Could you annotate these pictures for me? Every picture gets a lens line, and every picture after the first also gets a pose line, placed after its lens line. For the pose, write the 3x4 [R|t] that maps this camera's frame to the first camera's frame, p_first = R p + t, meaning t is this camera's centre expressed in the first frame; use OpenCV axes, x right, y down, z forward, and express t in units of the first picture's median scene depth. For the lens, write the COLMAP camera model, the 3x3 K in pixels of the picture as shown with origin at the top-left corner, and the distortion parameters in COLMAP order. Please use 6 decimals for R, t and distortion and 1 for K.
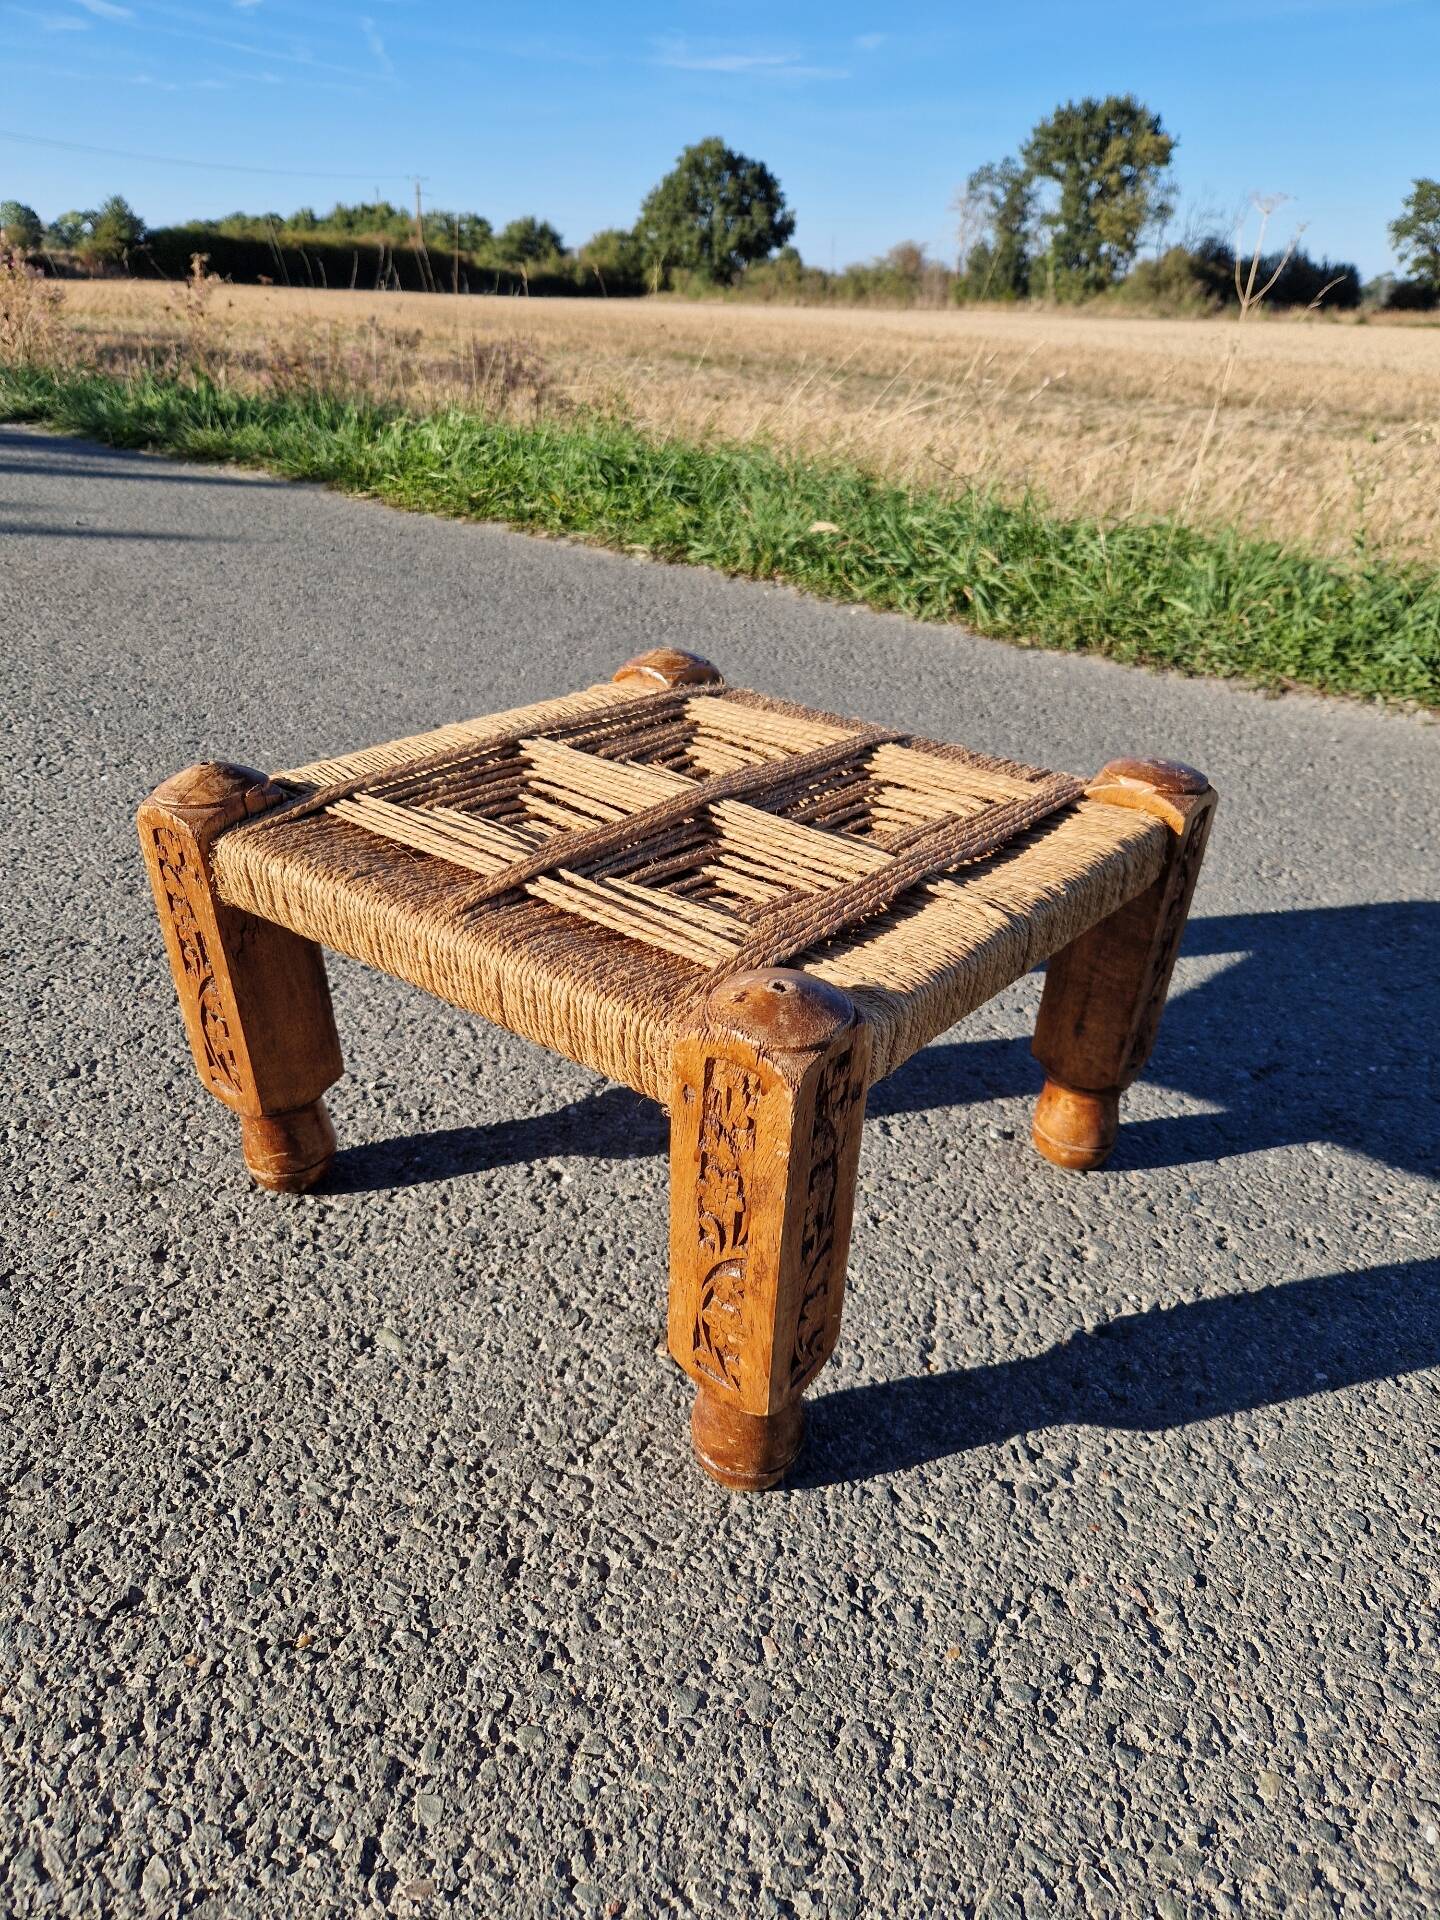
lens RADIAL K [[1354.5, 0, 720.0], [0, 1354.5, 961.4], [0, 0, 1]] dist [0.046543, -0.045545]
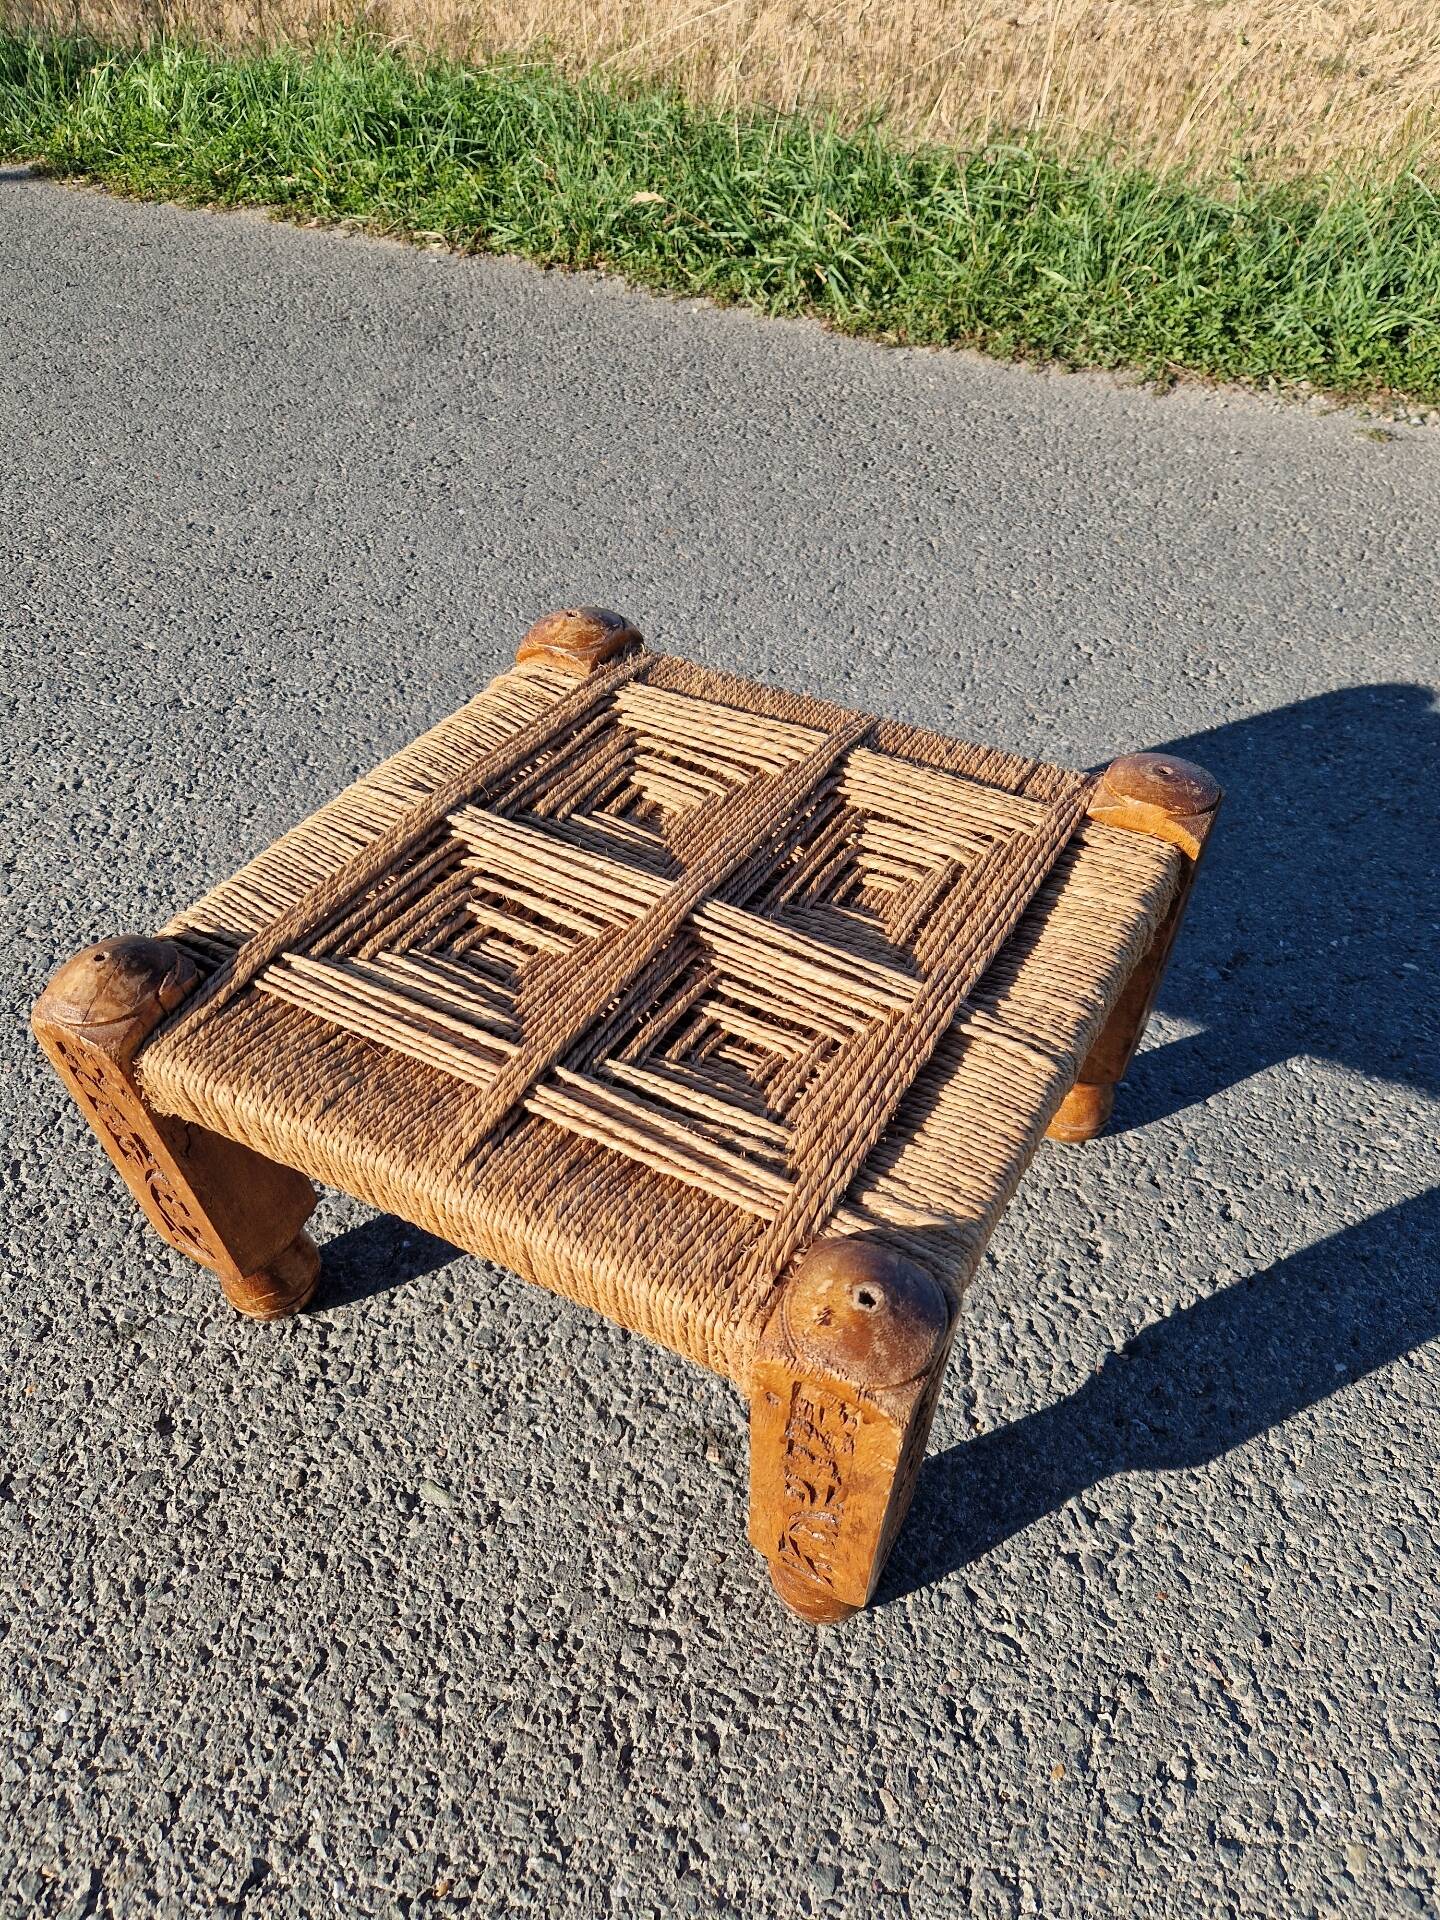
lens RADIAL K [[1354.5, 0, 724.7], [0, 1354.5, 964.4], [0, 0, 1]] dist [0.046543, -0.045545]
pose [[0.986144, -0.141345, 0.086845, -0.071430], [0.112853, 0.955284, 0.273307, -0.334606], [-0.121593, -0.259720, 0.957998, 0.142094]]
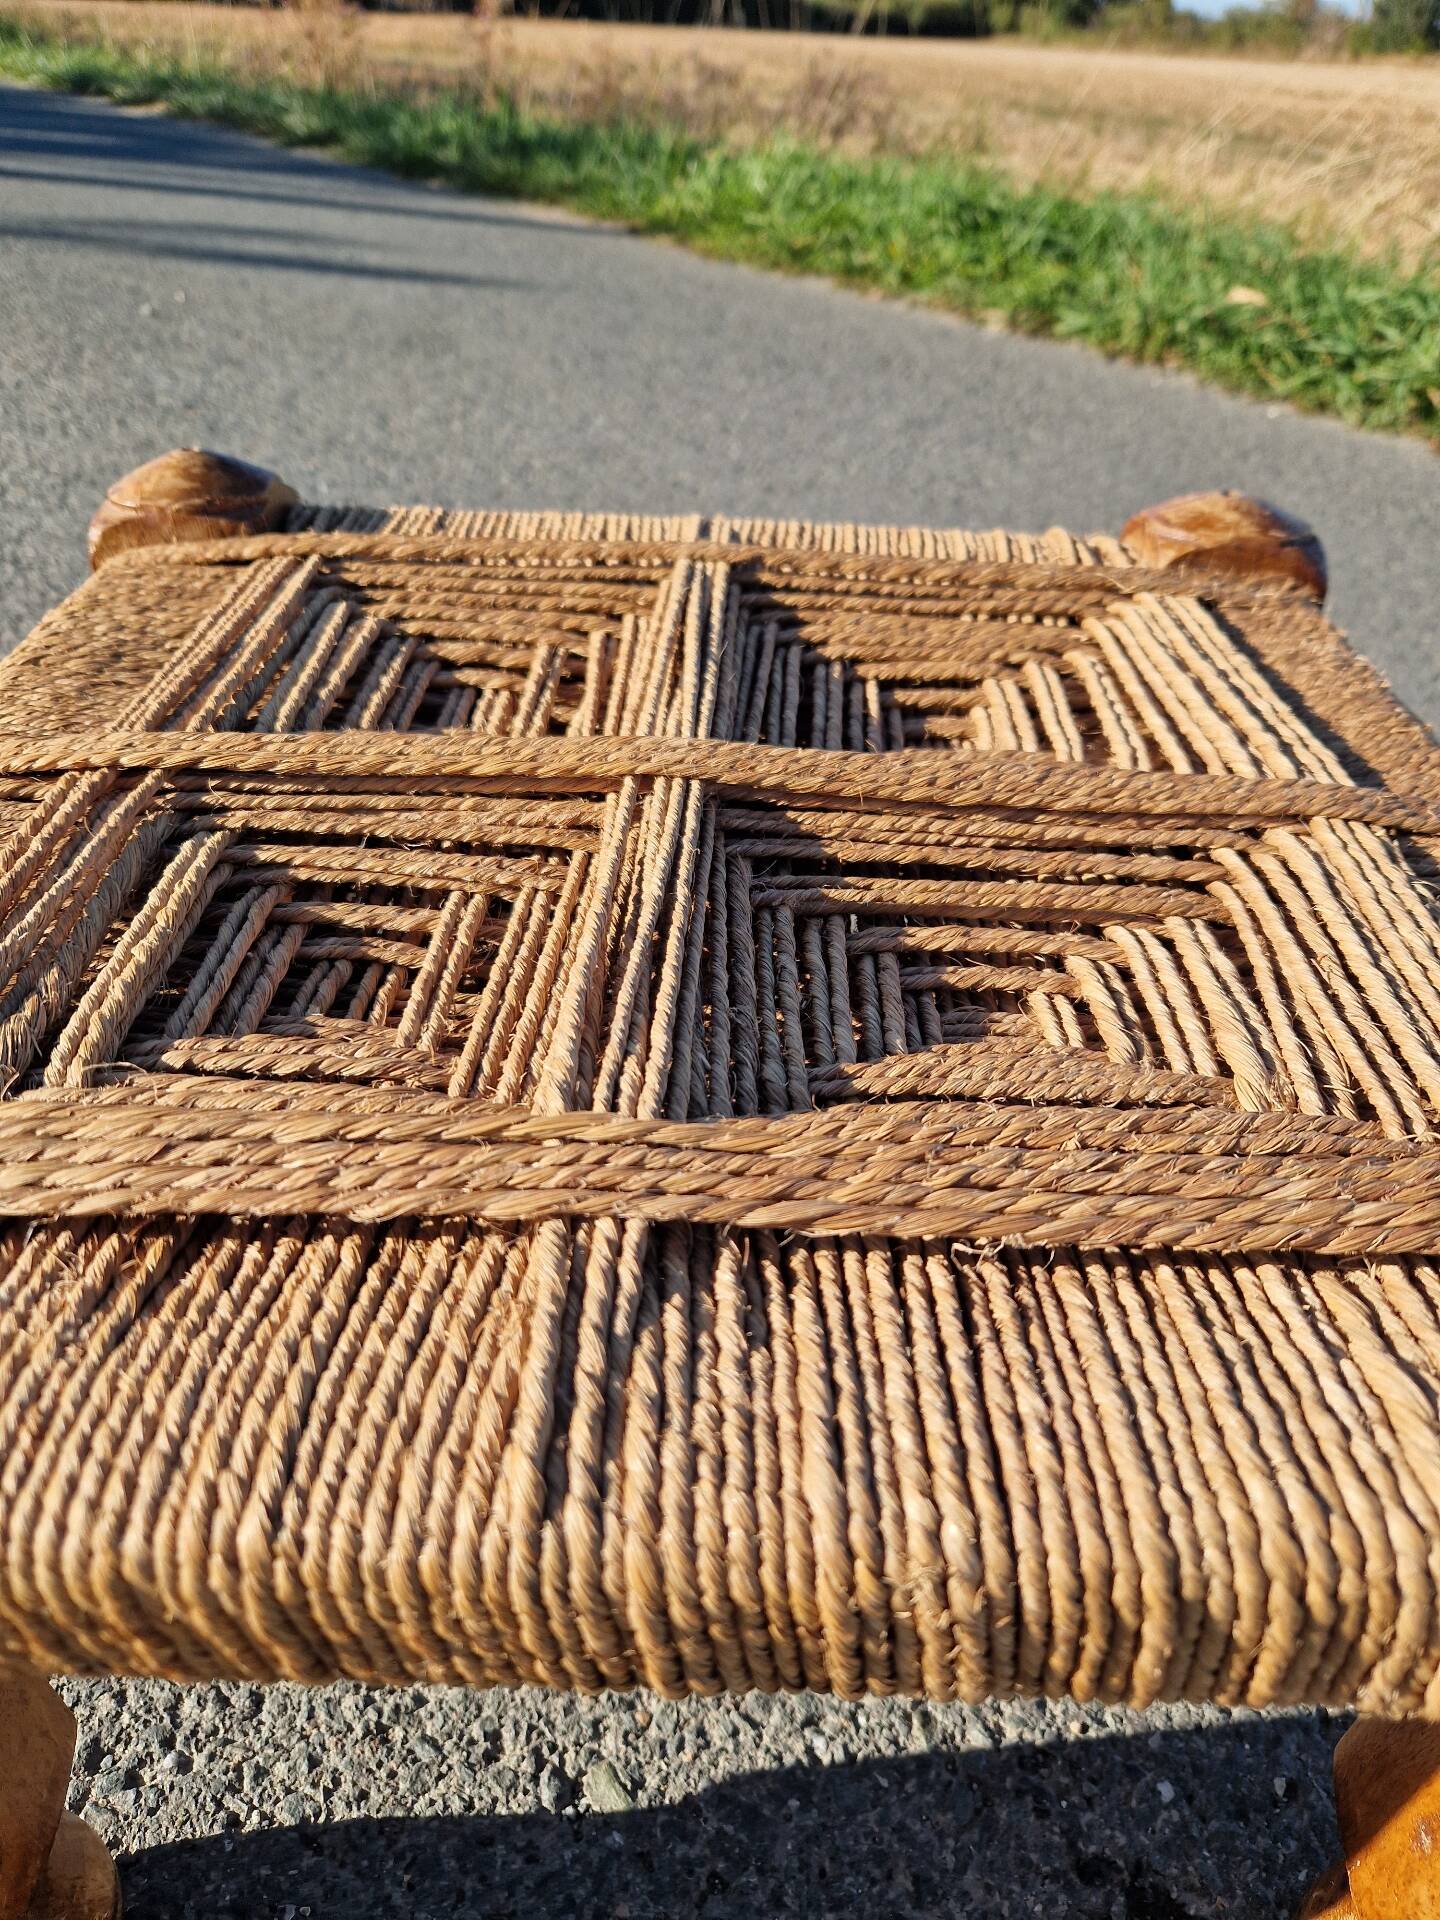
lens RADIAL K [[1354.5, 0, 718.7], [0, 1354.5, 951.2], [0, 0, 1]] dist [0.046543, -0.045545]
pose [[0.978450, 0.123034, -0.165825, -0.158341], [-0.100149, 0.985081, 0.139951, -0.121611], [0.180569, -0.120328, 0.976174, 0.546641]]
